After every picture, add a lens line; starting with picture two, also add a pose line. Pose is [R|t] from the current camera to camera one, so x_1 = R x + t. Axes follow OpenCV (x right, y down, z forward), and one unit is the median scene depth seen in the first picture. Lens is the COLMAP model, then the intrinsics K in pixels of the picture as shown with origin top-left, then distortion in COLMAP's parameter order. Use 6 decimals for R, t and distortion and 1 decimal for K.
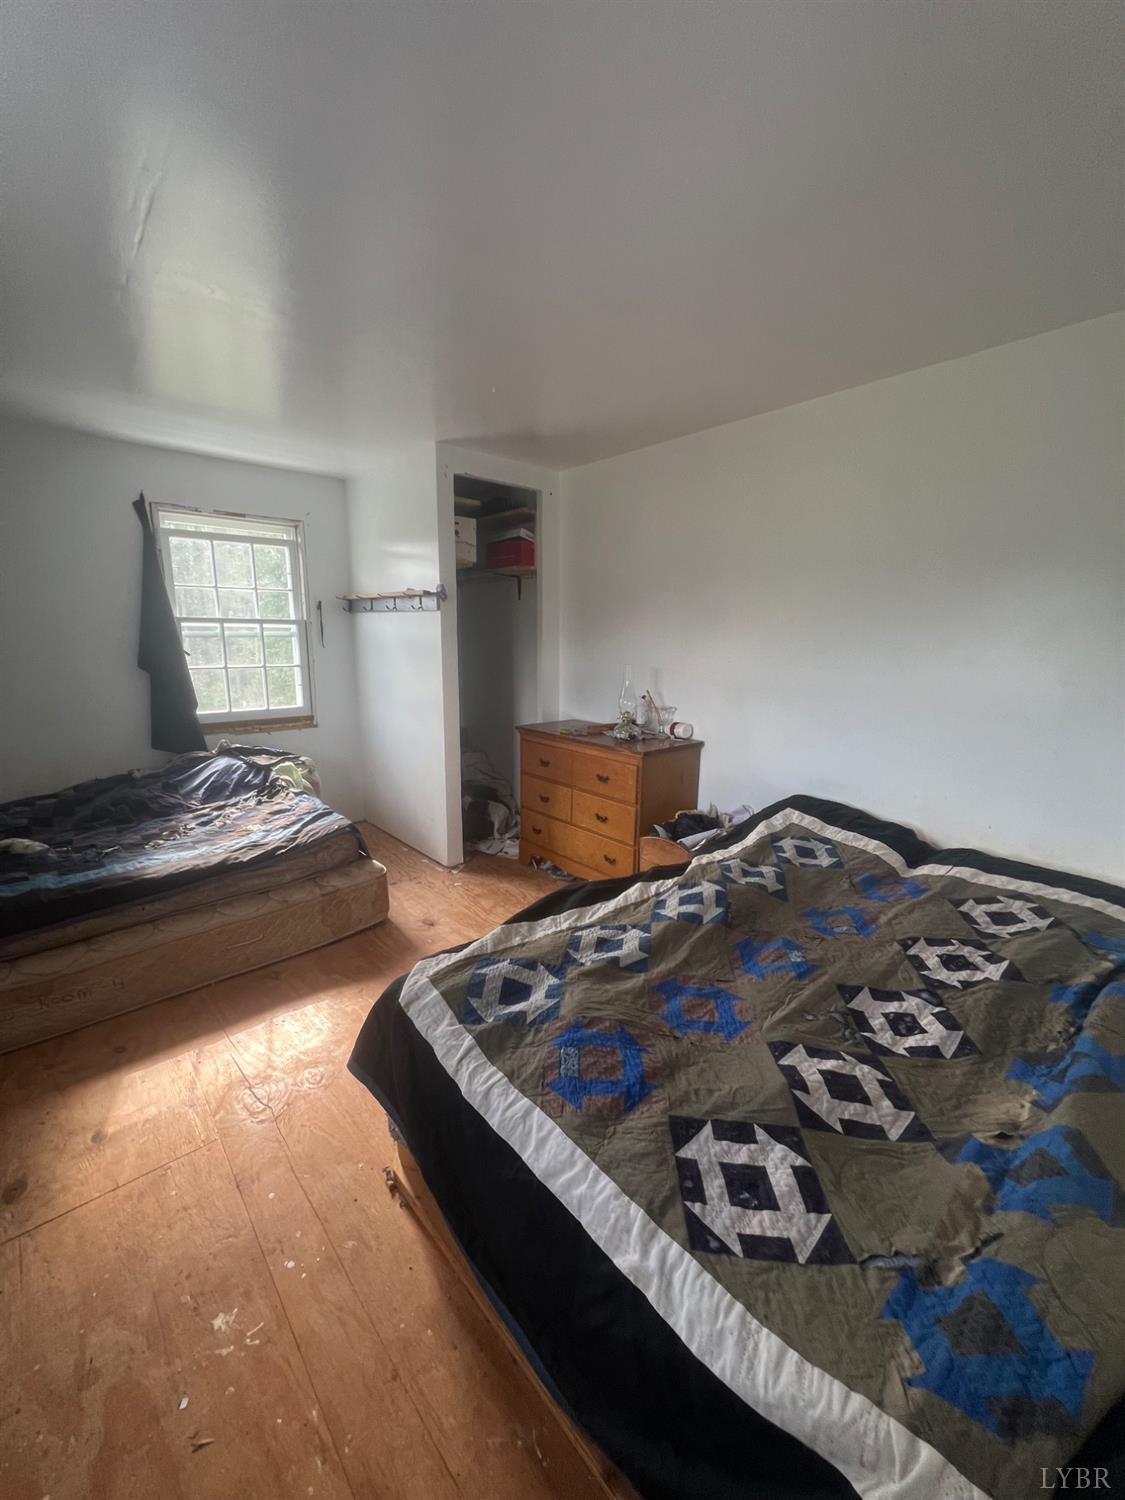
lens RADIAL K [[601.4, 0, 561.5], [0, 601.4, 752.1], [0, 0, 1]] dist [0.002169, 0.001160]
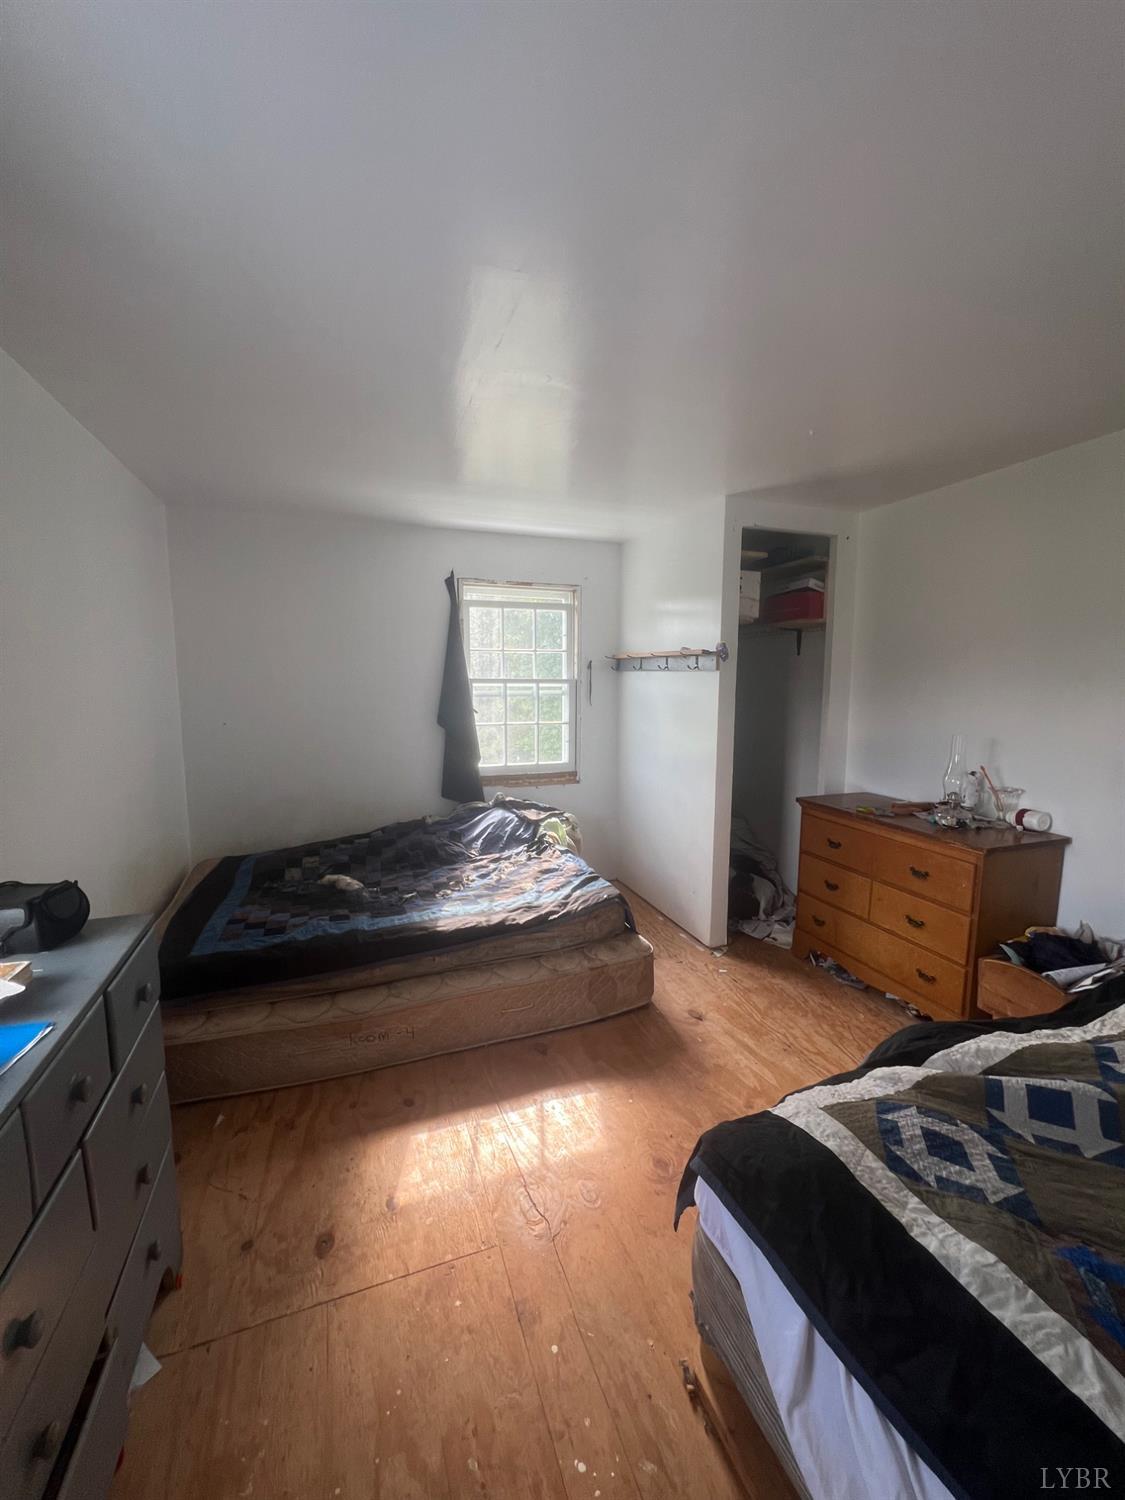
lens RADIAL K [[601.4, 0, 562.0], [0, 601.4, 749.7], [0, 0, 1]] dist [0.002169, 0.001160]
pose [[0.932138, 0.036035, -0.360305, -0.093564], [-0.064292, 0.995697, -0.066745, -0.036886], [0.356349, 0.085380, 0.930444, 0.056707]]
